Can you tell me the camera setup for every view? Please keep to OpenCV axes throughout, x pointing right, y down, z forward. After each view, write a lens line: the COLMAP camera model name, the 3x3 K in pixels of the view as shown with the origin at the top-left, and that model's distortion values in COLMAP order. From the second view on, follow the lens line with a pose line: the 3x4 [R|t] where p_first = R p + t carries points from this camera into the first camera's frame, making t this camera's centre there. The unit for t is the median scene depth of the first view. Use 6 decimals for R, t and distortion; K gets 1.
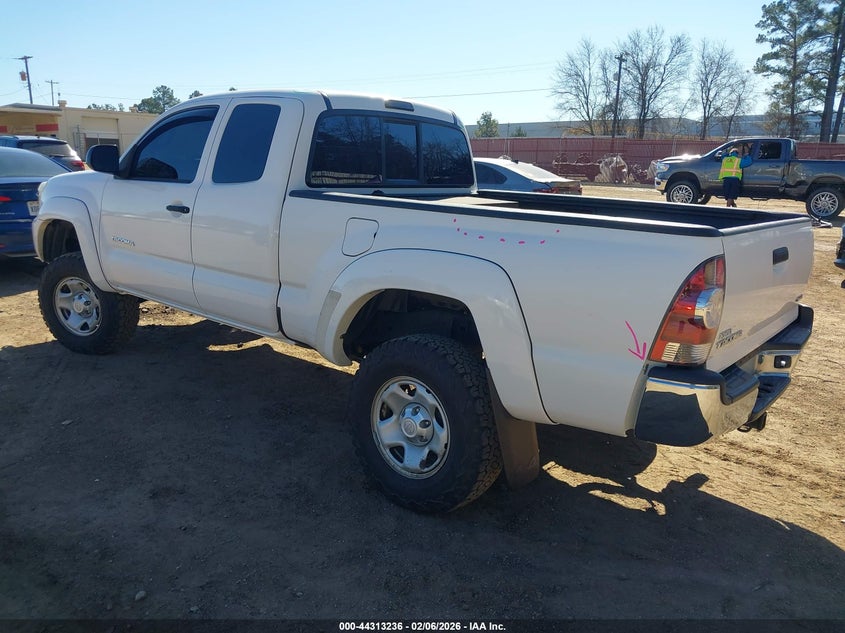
lens RADIAL K [[678.1, 0, 422.5], [0, 678.1, 316.5], [0, 0, 1]] dist [-0.011120, -0.005399]
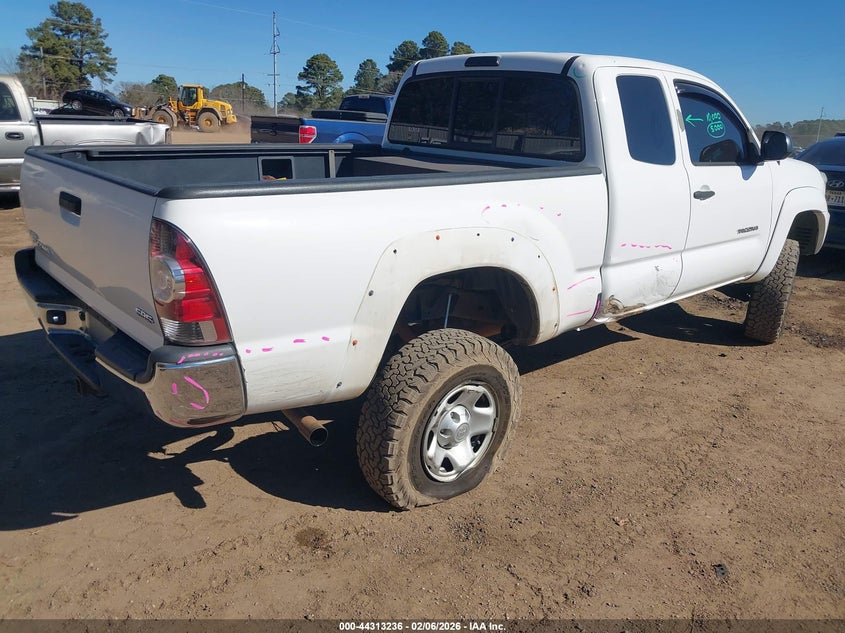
lens RADIAL K [[678.1, 0, 422.5], [0, 678.1, 316.5], [0, 0, 1]] dist [-0.011120, -0.005399]
pose [[-0.142072, 0.255417, -0.956336, 1.016381], [-0.277505, 0.917115, 0.286168, -0.251606], [0.950161, 0.306044, -0.059417, 1.161573]]
